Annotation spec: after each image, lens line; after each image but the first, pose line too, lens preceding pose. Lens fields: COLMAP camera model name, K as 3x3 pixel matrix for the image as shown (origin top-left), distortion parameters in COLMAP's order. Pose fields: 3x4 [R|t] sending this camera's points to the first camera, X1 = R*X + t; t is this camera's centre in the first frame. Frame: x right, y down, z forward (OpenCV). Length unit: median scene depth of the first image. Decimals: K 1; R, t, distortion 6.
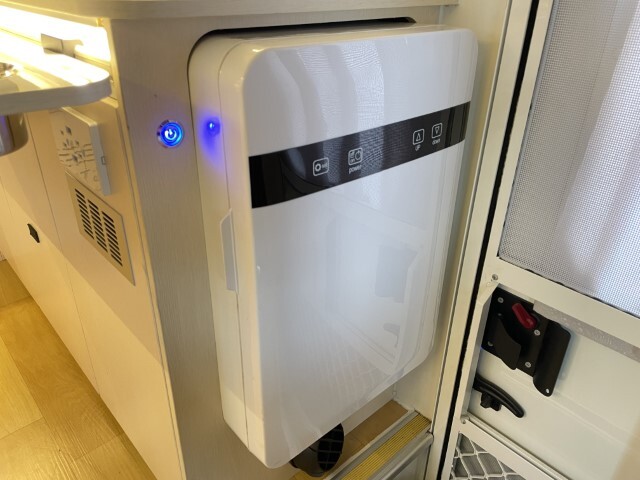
lens RADIAL K [[495.6, 0, 320.0], [0, 495.6, 240.0], [0, 0, 1]] dist [0.086656, -0.130190]
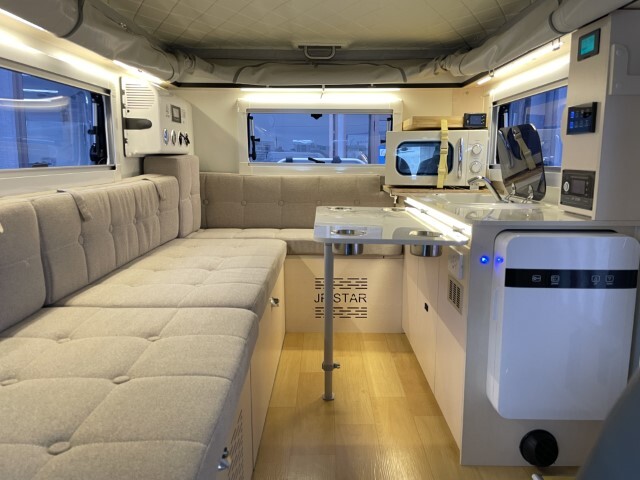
lens RADIAL K [[495.6, 0, 320.0], [0, 495.6, 240.0], [0, 0, 1]] dist [0.086656, -0.130190]
pose [[0.738564, 0.098116, -0.667005, 0.850281], [-0.312210, 0.926649, -0.209396, 0.543957], [0.597535, 0.362898, 0.715023, -1.571870]]
